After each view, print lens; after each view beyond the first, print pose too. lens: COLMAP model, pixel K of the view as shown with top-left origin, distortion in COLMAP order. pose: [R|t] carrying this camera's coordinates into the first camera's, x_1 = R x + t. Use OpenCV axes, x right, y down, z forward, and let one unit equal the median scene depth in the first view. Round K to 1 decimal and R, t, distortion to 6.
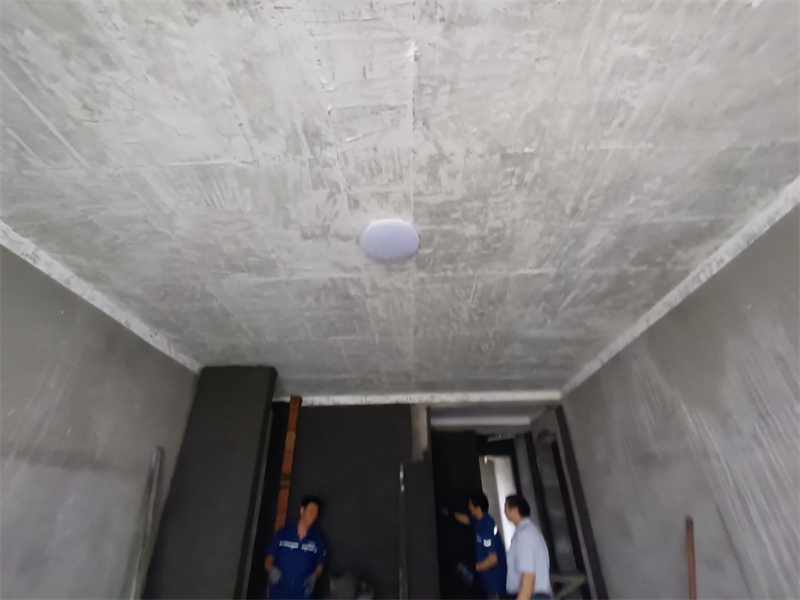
lens RADIAL K [[370.5, 0, 396.8], [0, 370.5, 303.6], [0, 0, 1]] dist [-0.001523, 0.000161]
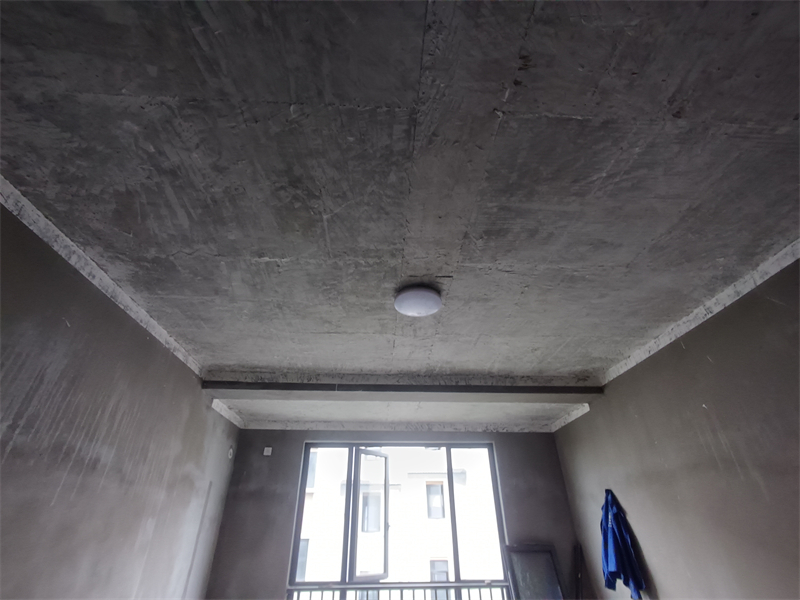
lens RADIAL K [[368.0, 0, 397.9], [0, 368.0, 304.1], [0, 0, 1]] dist [-0.002460, 0.001082]
pose [[-0.995772, -0.035176, -0.084853, 0.141149], [0.058829, 0.465228, -0.883234, 0.845302], [0.070544, -0.884492, -0.461192, 1.453857]]
